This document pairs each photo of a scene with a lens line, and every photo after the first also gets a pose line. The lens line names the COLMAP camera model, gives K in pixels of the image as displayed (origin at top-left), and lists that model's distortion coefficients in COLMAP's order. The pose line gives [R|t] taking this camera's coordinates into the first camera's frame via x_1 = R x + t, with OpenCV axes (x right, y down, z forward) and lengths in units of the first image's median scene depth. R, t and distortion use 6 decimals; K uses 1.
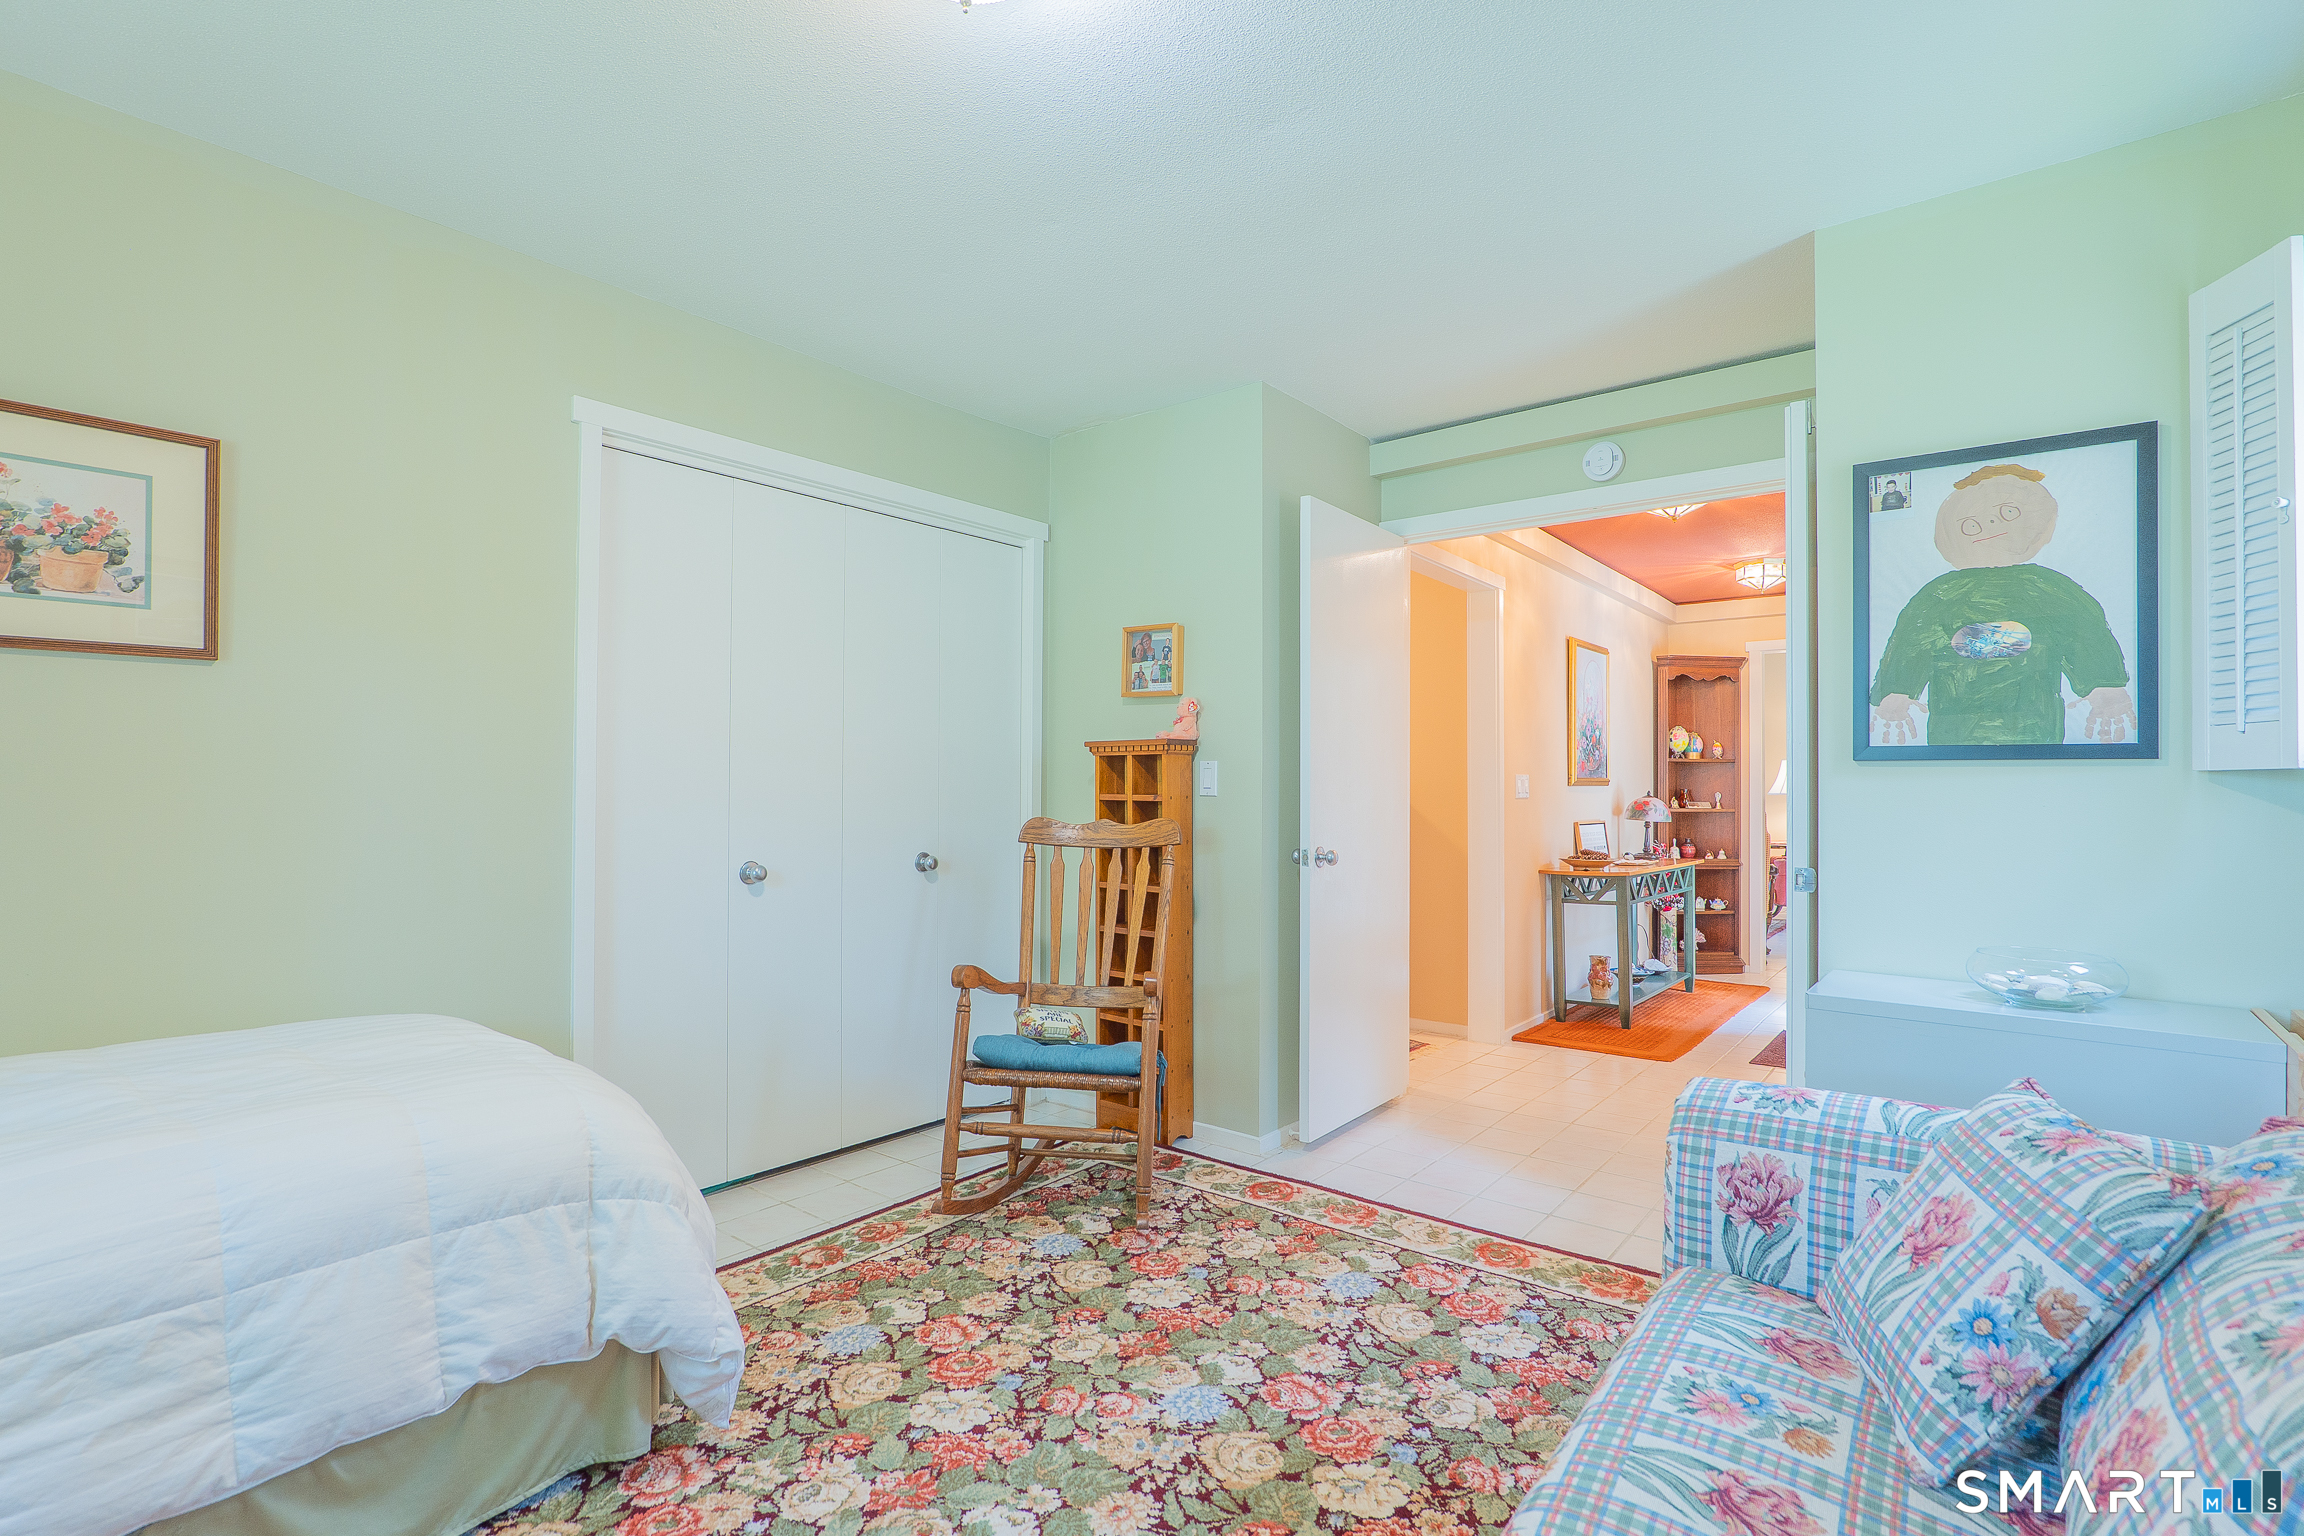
lens RADIAL K [[1083.6, 0, 1149.7], [0, 1083.6, 772.4], [0, 0, 1]] dist [-0.028695, 0.008930]
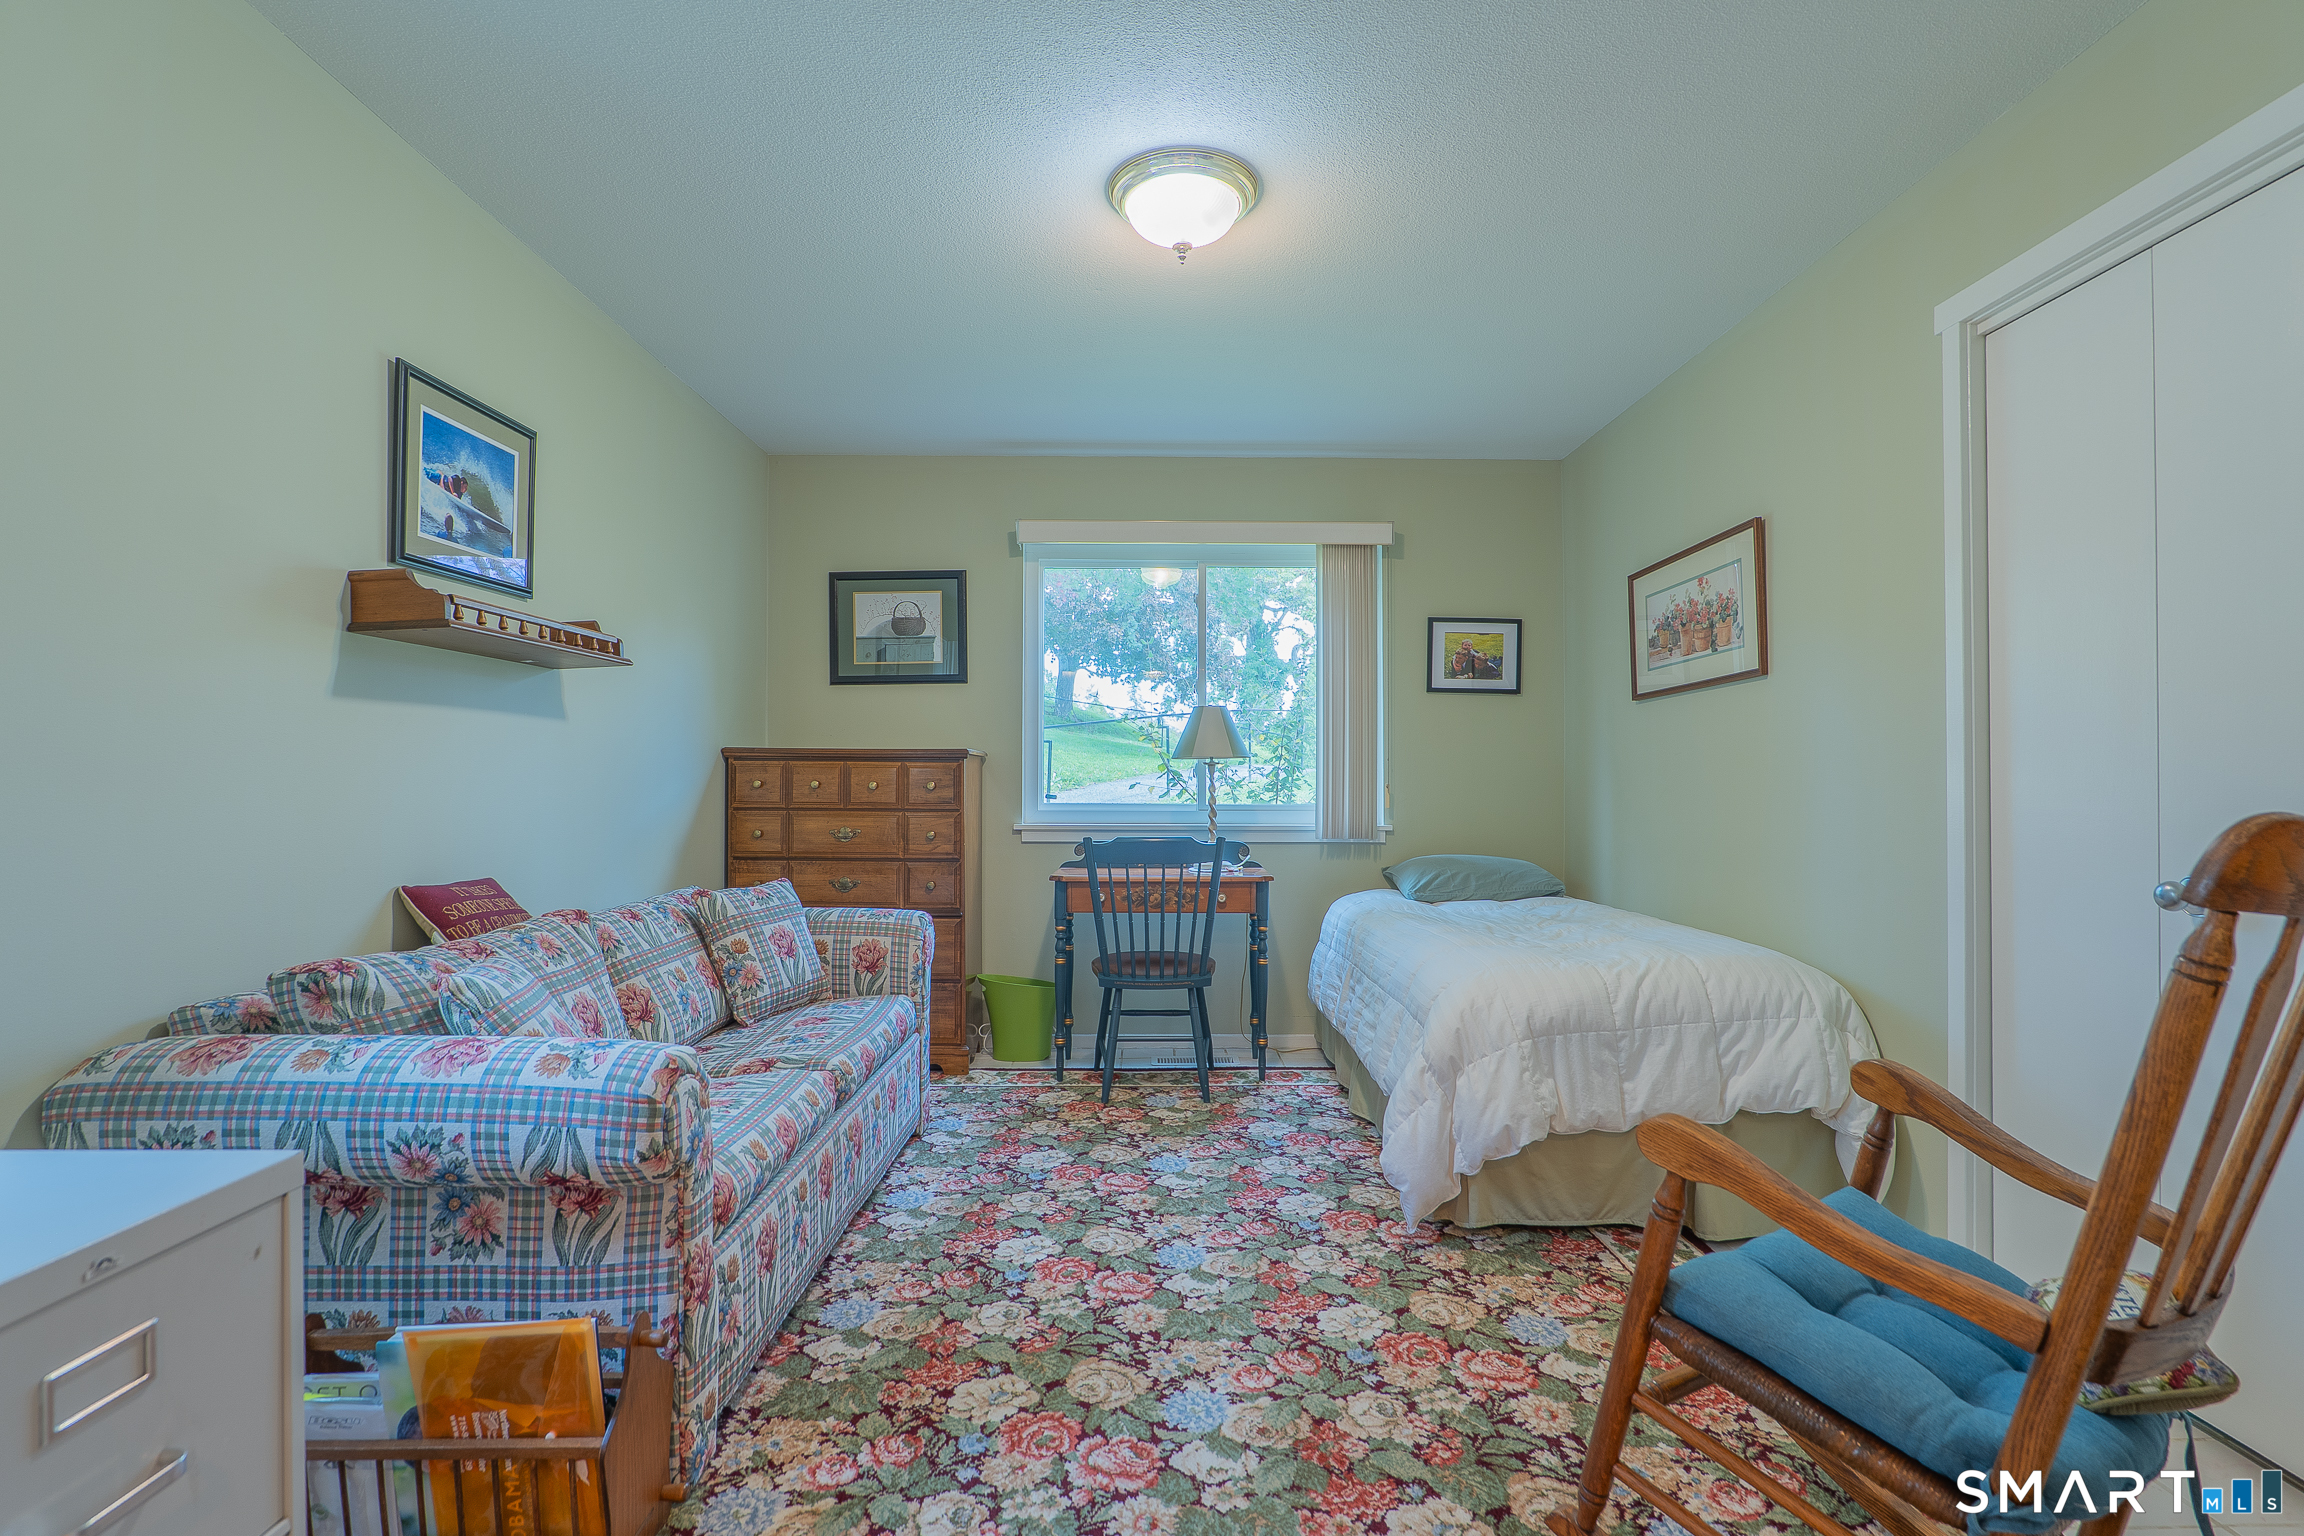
lens RADIAL K [[1100.7, 0, 1164.4], [0, 1100.7, 771.4], [0, 0, 1]] dist [-0.023439, 0.007888]
pose [[-0.771905, -0.004736, -0.635720, 0.673776], [0.004012, 0.999916, -0.012321, 0.040310], [0.635725, -0.012061, -0.771821, 1.537009]]
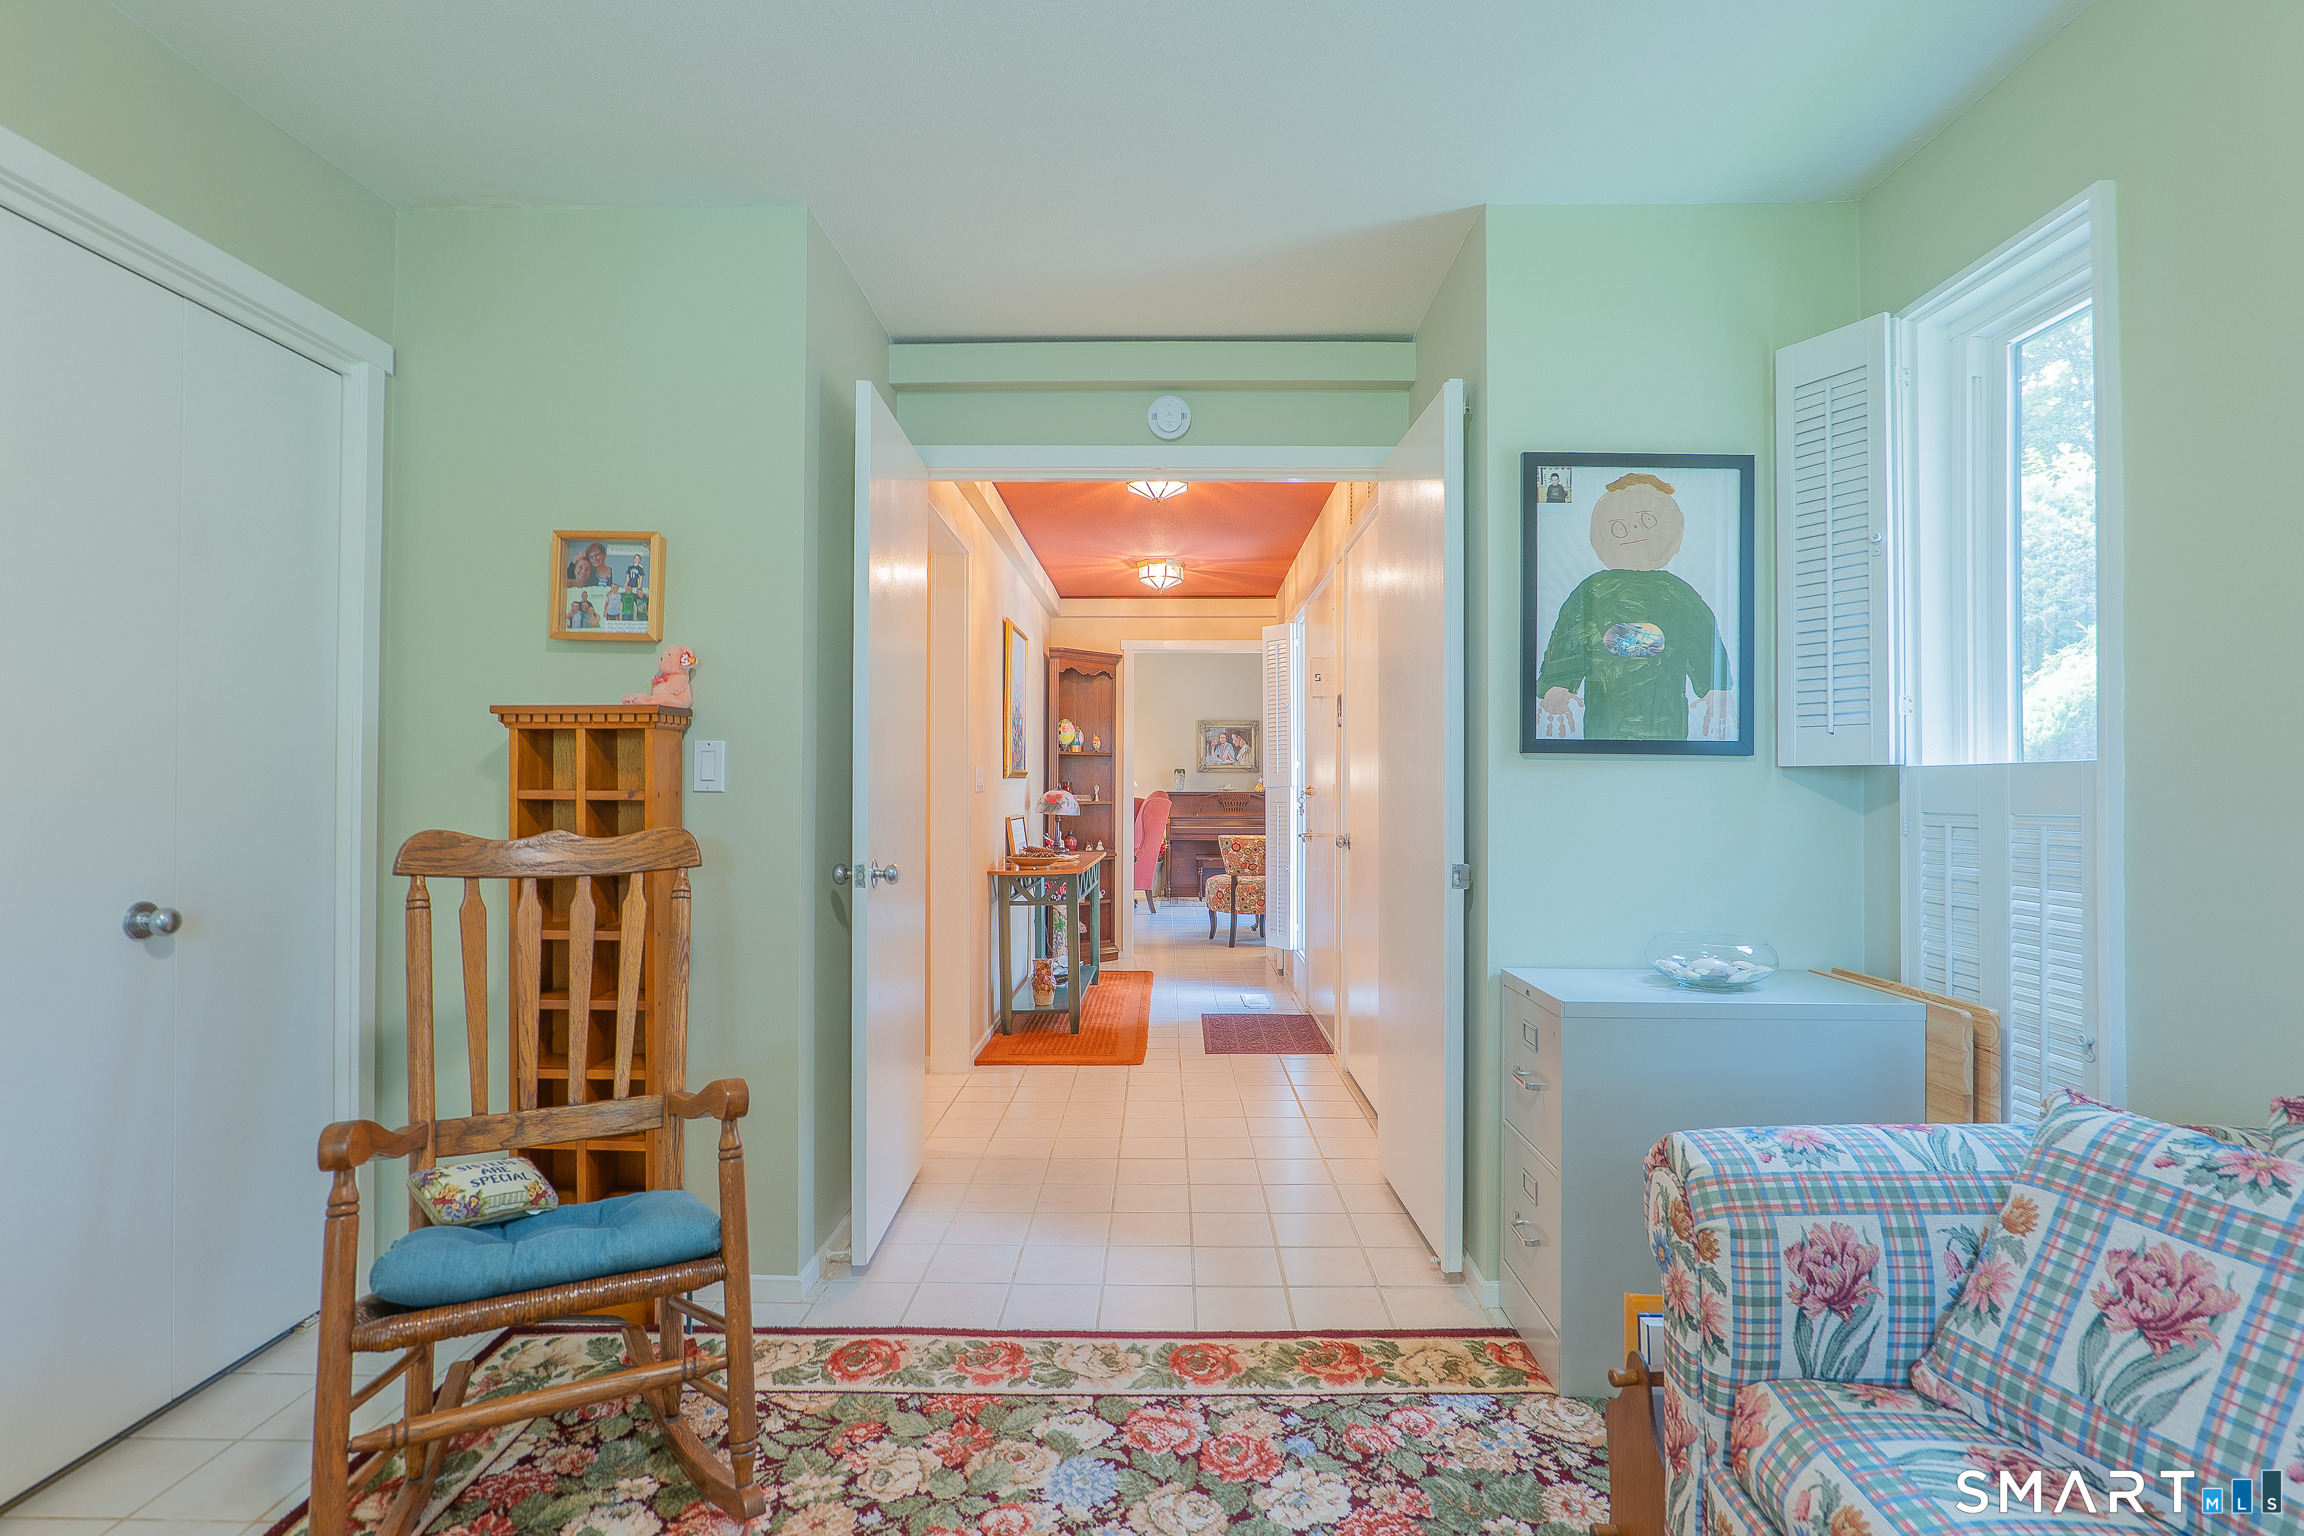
lens RADIAL K [[1100.7, 0, 1164.4], [0, 1100.7, 771.4], [0, 0, 1]] dist [-0.023439, 0.007888]
pose [[0.782006, 0.005968, 0.623243, -0.213346], [-0.009830, 0.999948, 0.002758, 0.005641], [-0.623194, -0.008283, 0.782024, 0.397562]]
